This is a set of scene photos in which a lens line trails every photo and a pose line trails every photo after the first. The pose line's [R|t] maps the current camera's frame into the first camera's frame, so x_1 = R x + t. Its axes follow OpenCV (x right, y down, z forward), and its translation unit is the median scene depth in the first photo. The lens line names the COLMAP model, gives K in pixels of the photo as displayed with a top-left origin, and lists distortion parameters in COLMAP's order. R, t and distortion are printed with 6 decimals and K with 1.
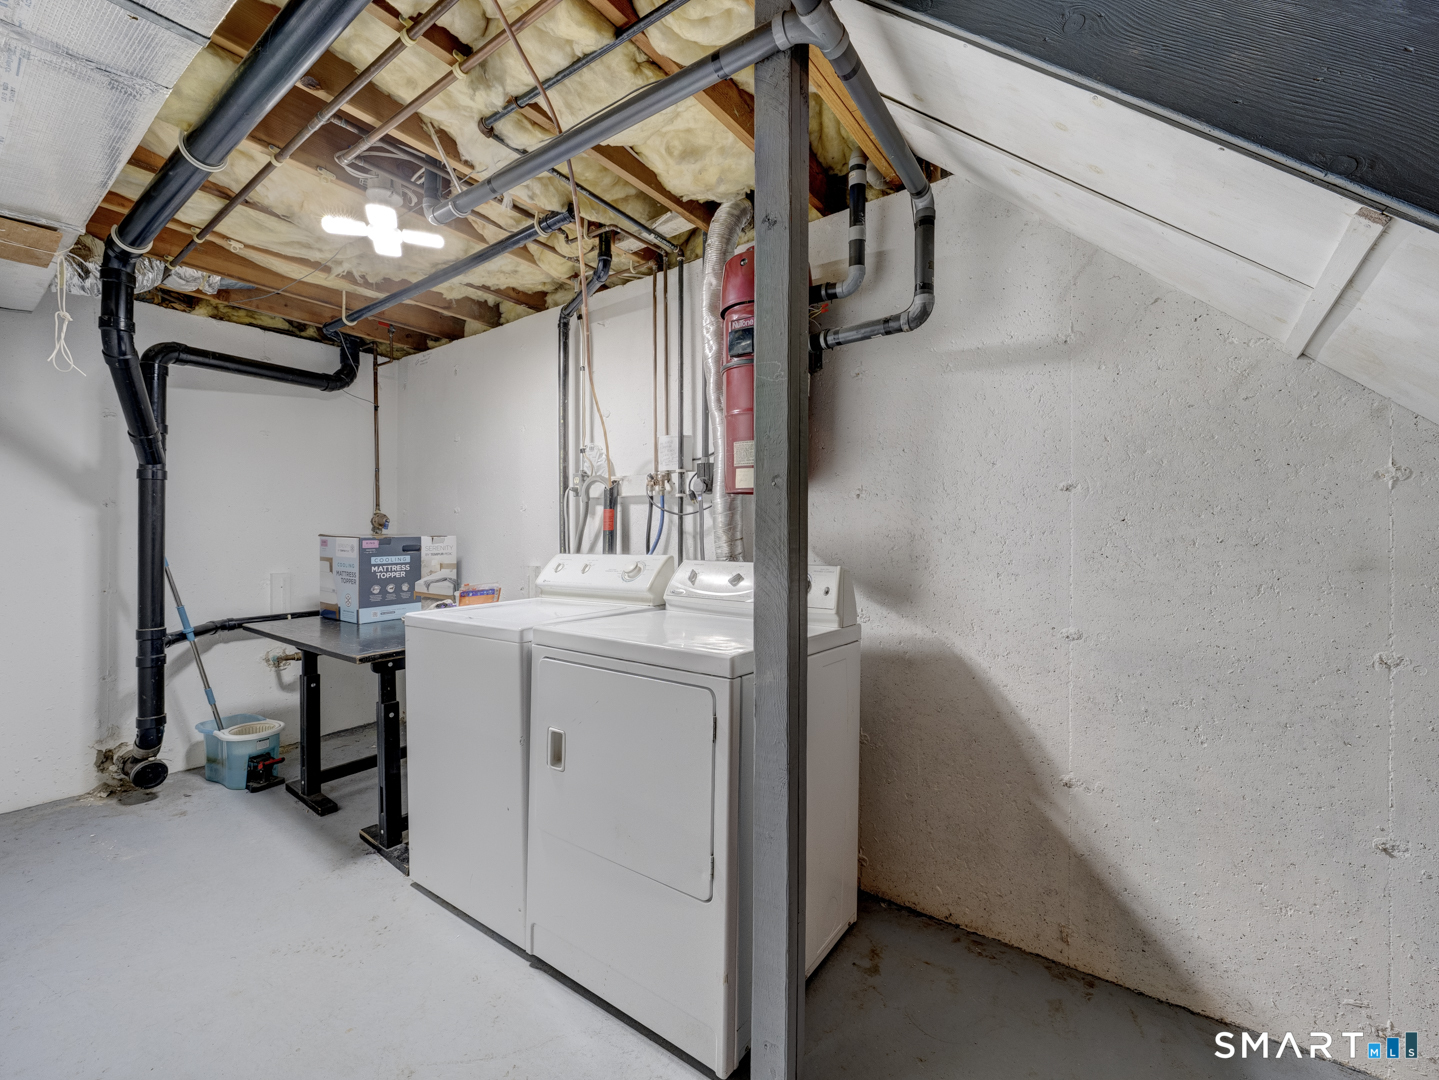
lens RADIAL K [[608.1, 0, 721.0], [0, 608.1, 531.2], [0, 0, 1]] dist [0.000287, 0.000091]
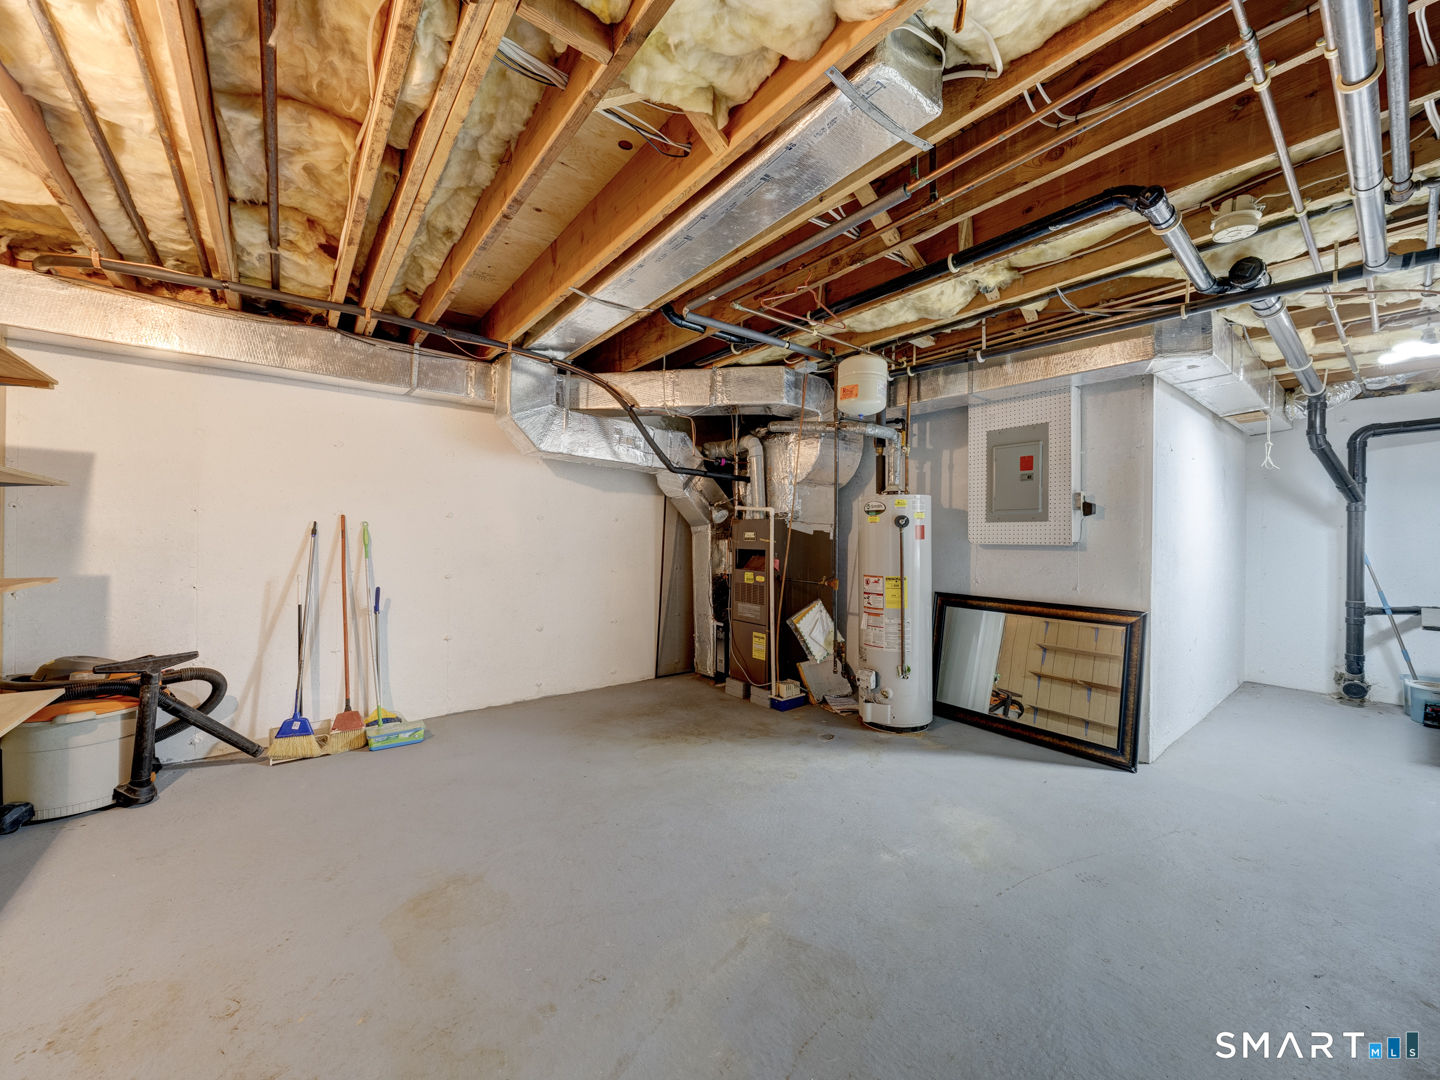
lens RADIAL K [[546.8, 0, 722.5], [0, 546.8, 533.7], [0, 0, 1]] dist [-0.004615, 0.000315]
pose [[-0.265055, -0.005101, -0.964220, 0.932745], [-0.011398, 0.999933, -0.002156, -0.001174], [0.964166, 0.010418, -0.265095, -0.263993]]
